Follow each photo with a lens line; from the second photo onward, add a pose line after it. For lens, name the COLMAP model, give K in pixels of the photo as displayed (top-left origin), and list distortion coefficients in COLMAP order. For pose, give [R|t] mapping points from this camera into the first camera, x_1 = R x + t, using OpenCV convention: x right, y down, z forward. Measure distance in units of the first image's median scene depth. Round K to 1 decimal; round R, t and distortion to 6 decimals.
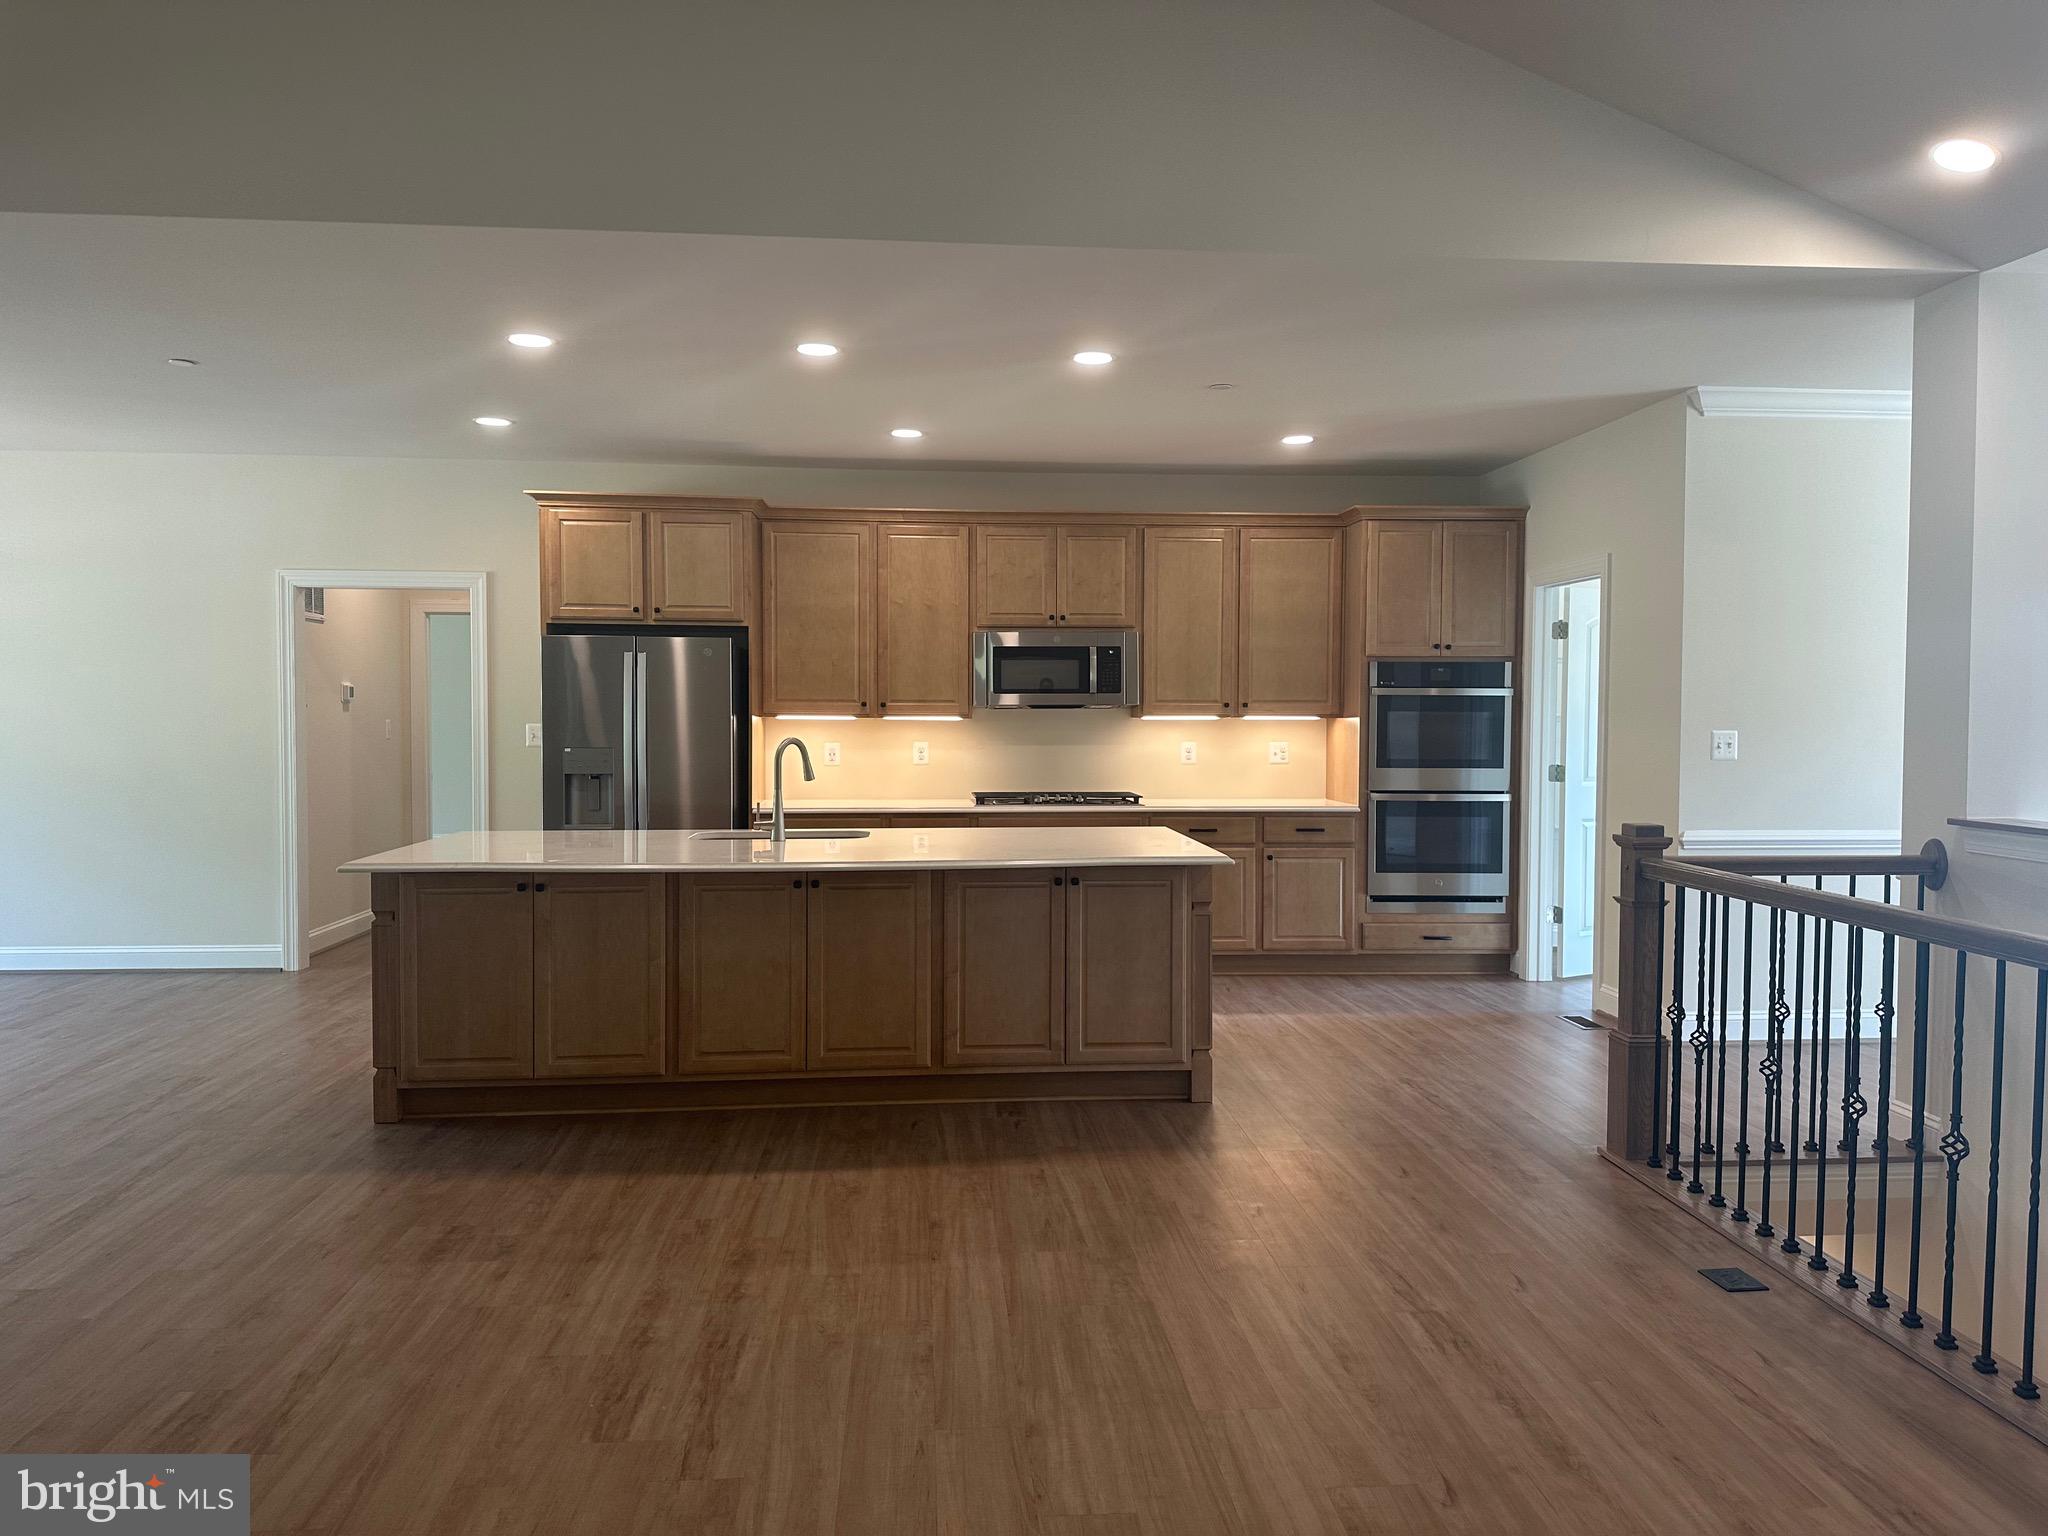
lens RADIAL K [[1431.3, 0, 1023.9], [0, 1431.3, 761.2], [0, 0, 1]] dist [0.142097, -0.197876]
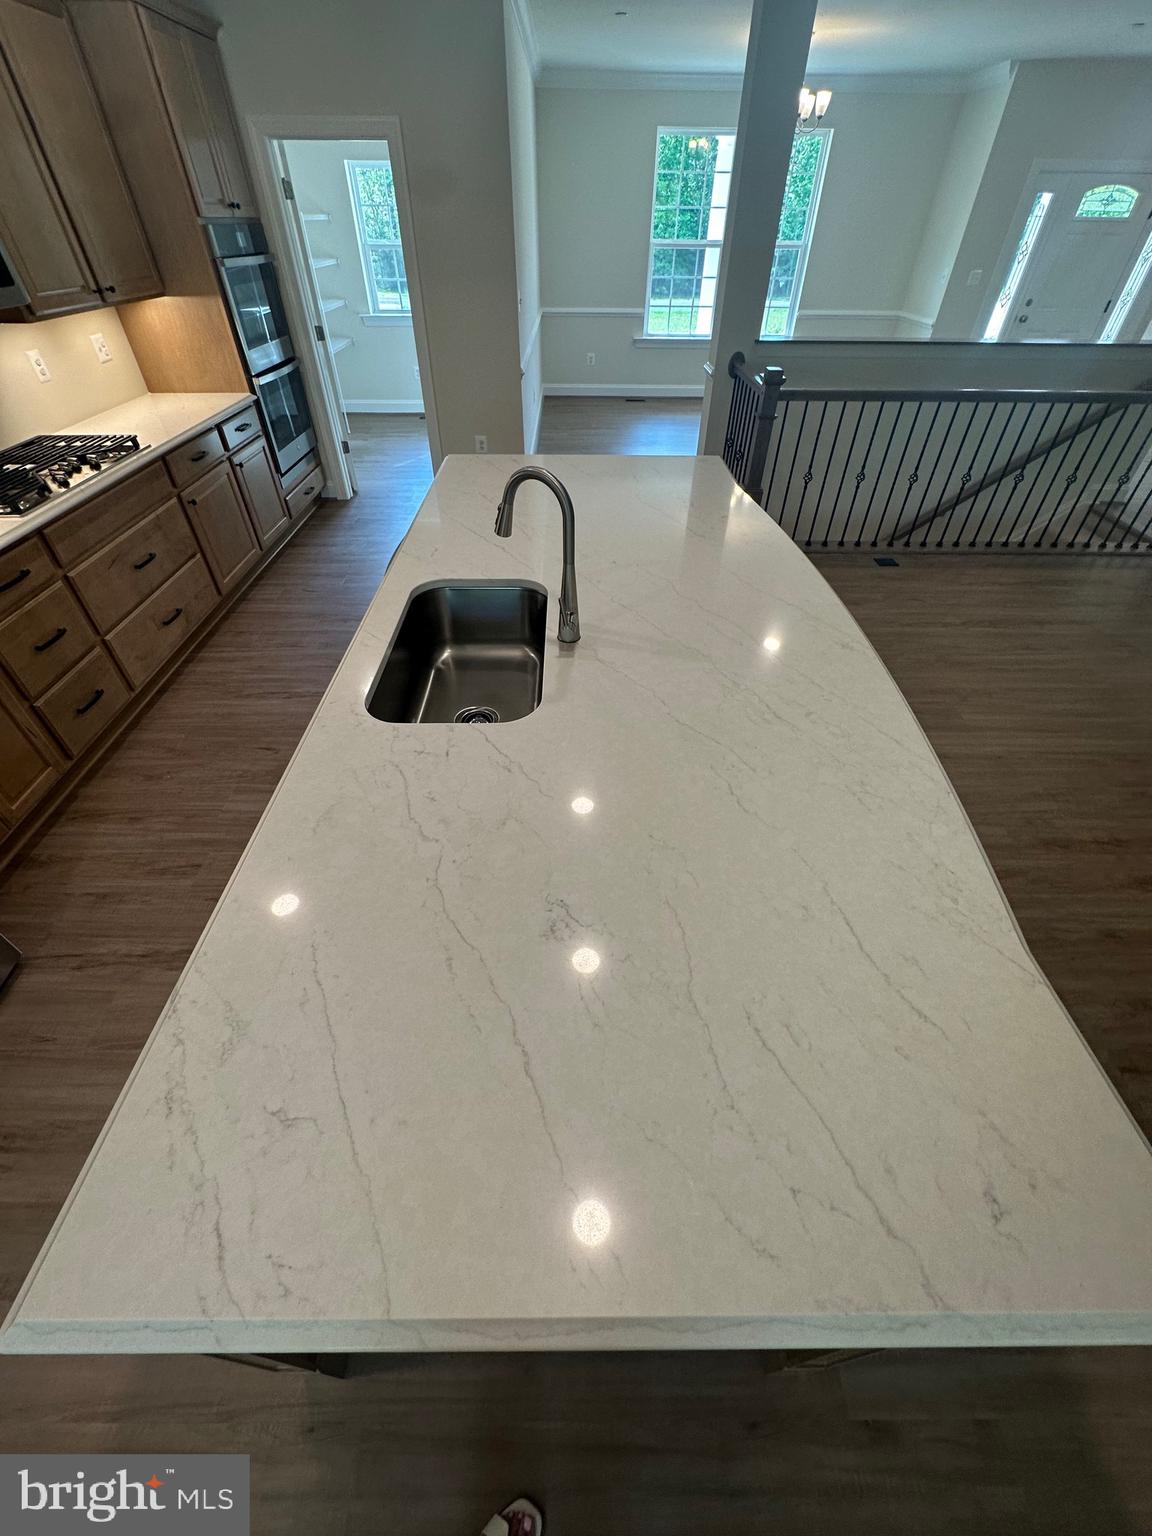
lens RADIAL K [[604.0, 0, 576.0], [0, 604.0, 768.0], [0, 0, 1]] dist [-0.000236, 0.000046]
pose [[0.077200, -0.674317, 0.734395, -0.303886], [0.031834, 0.737885, 0.674175, -0.065339], [-0.996507, -0.028668, 0.078431, 0.701344]]
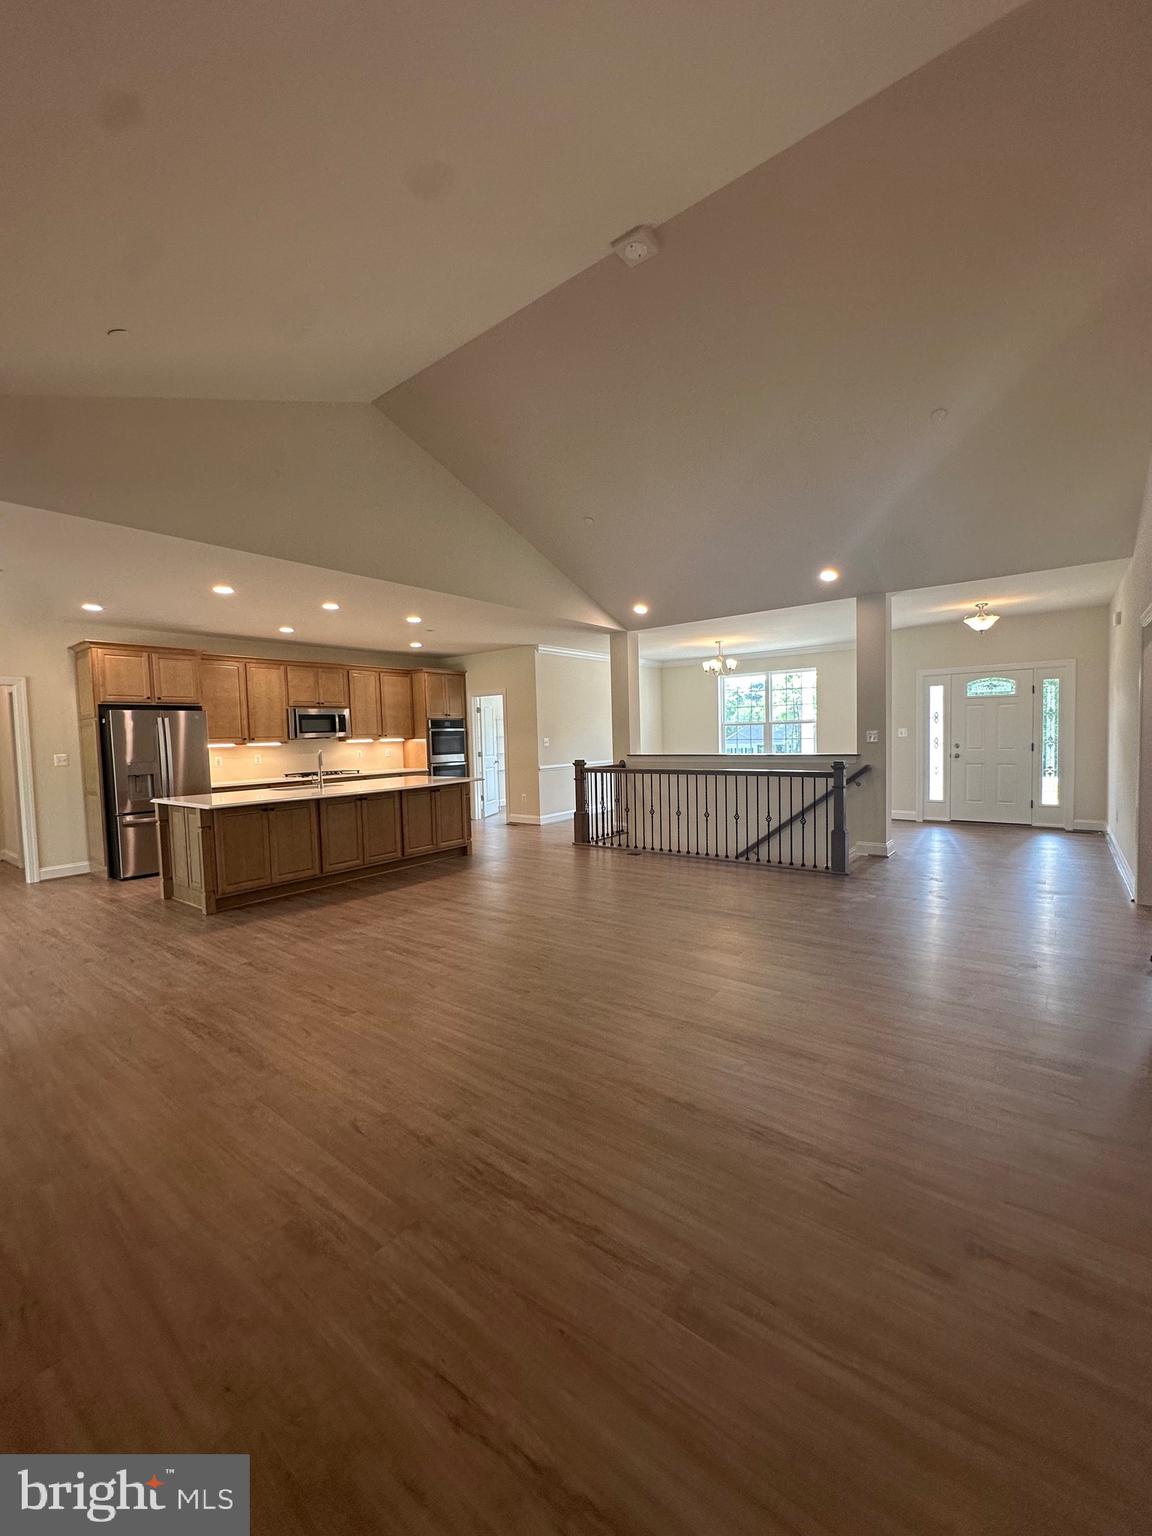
lens RADIAL K [[617.5, 0, 570.6], [0, 617.5, 767.6], [0, 0, 1]] dist [-0.002073, -0.000217]
pose [[0.680856, -0.062693, 0.729729, -0.497841], [0.057857, 0.997820, 0.031744, 0.005892], [-0.730128, 0.020607, 0.682999, -0.084125]]
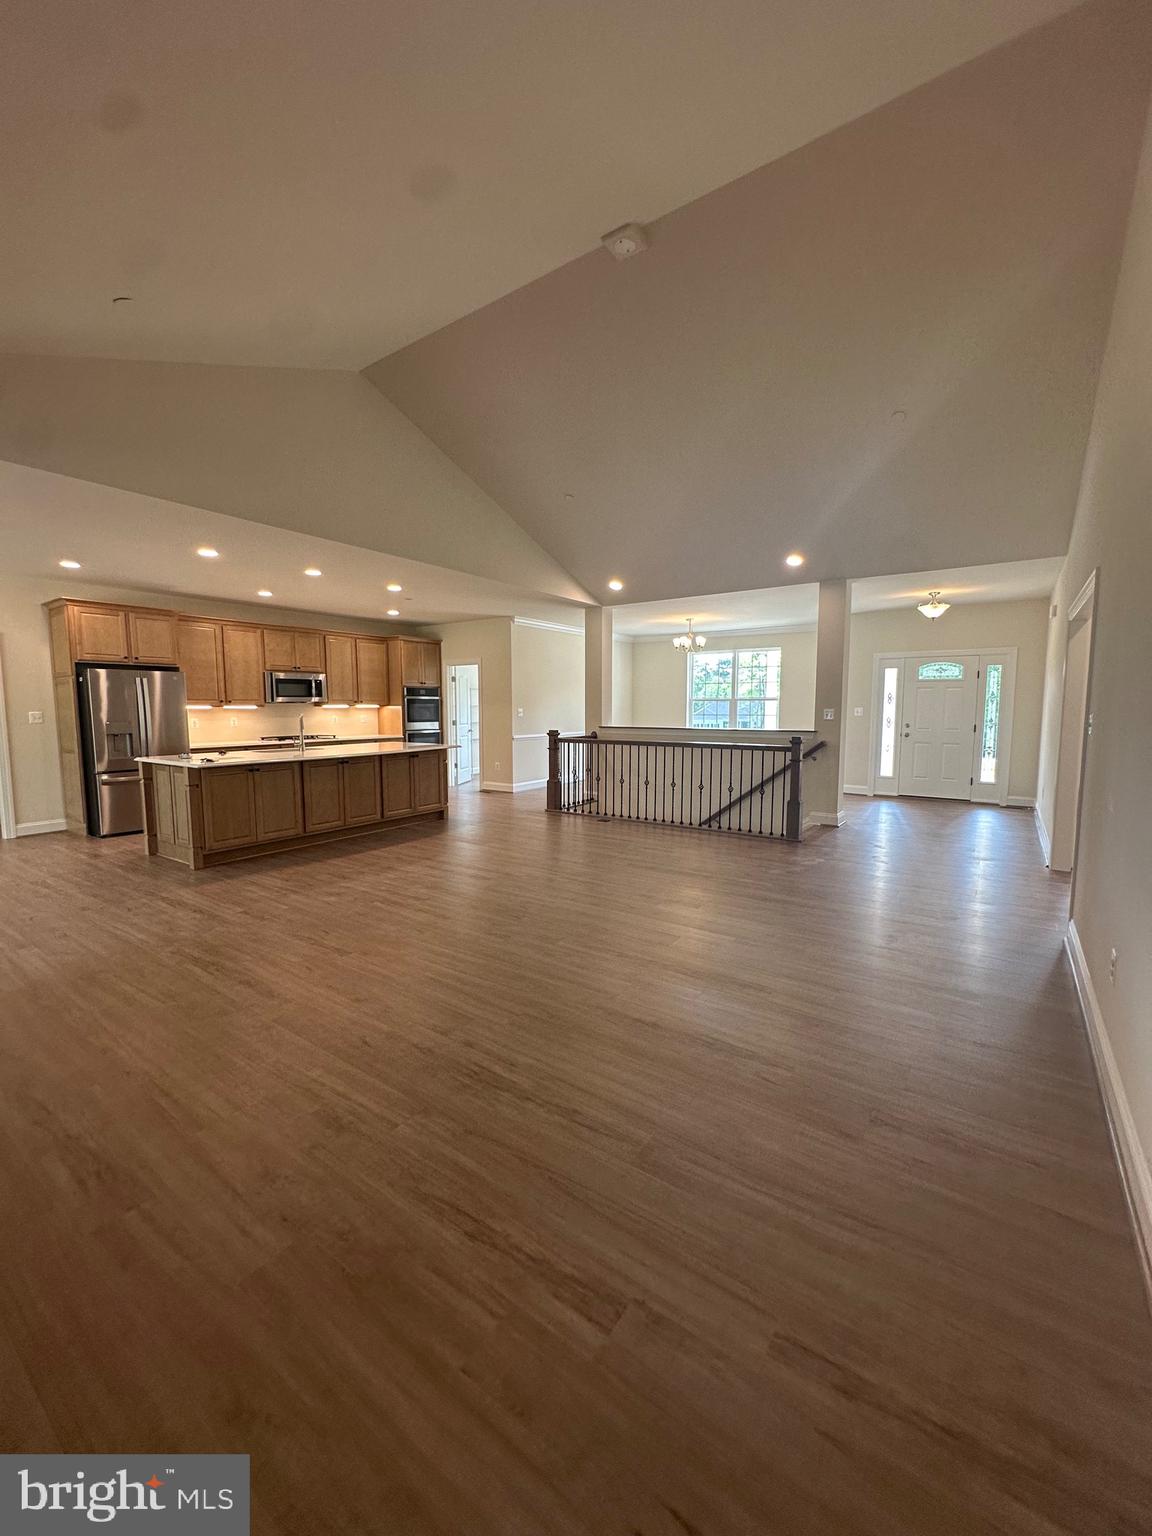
lens RADIAL K [[617.5, 0, 570.6], [0, 617.5, 767.6], [0, 0, 1]] dist [-0.002073, -0.000217]
pose [[0.643047, -0.081434, 0.761485, -0.535429], [0.032786, 0.996346, 0.078864, 0.008083], [-0.765125, -0.025747, 0.643367, -0.104055]]
